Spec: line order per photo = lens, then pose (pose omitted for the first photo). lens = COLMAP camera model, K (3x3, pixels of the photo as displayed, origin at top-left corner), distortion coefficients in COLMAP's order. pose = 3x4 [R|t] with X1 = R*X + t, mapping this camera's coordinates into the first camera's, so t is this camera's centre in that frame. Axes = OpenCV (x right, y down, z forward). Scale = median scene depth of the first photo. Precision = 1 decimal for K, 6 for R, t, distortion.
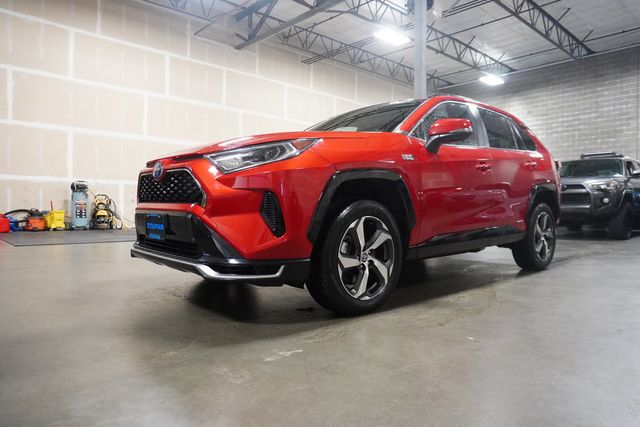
lens RADIAL K [[419.7, 0, 322.5], [0, 419.7, 218.8], [0, 0, 1]] dist [-0.018764, 0.002971]
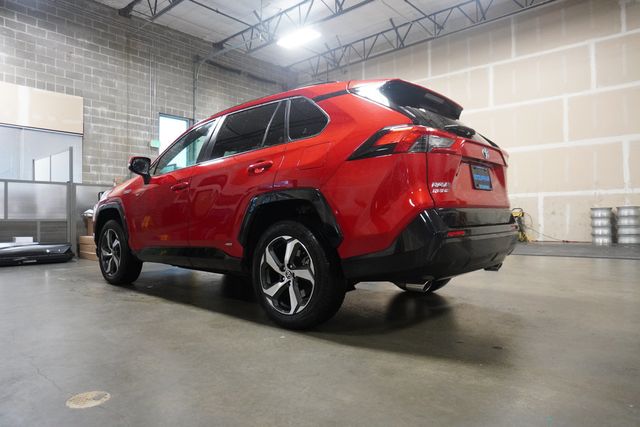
lens RADIAL K [[419.7, 0, 325.1], [0, 419.7, 212.2], [0, 0, 1]] dist [-0.018764, 0.002971]
pose [[0.101826, -0.021380, -0.994572, 0.239878], [-0.021548, 0.999487, -0.023692, -0.006891], [0.994569, 0.023843, 0.101313, 0.218302]]
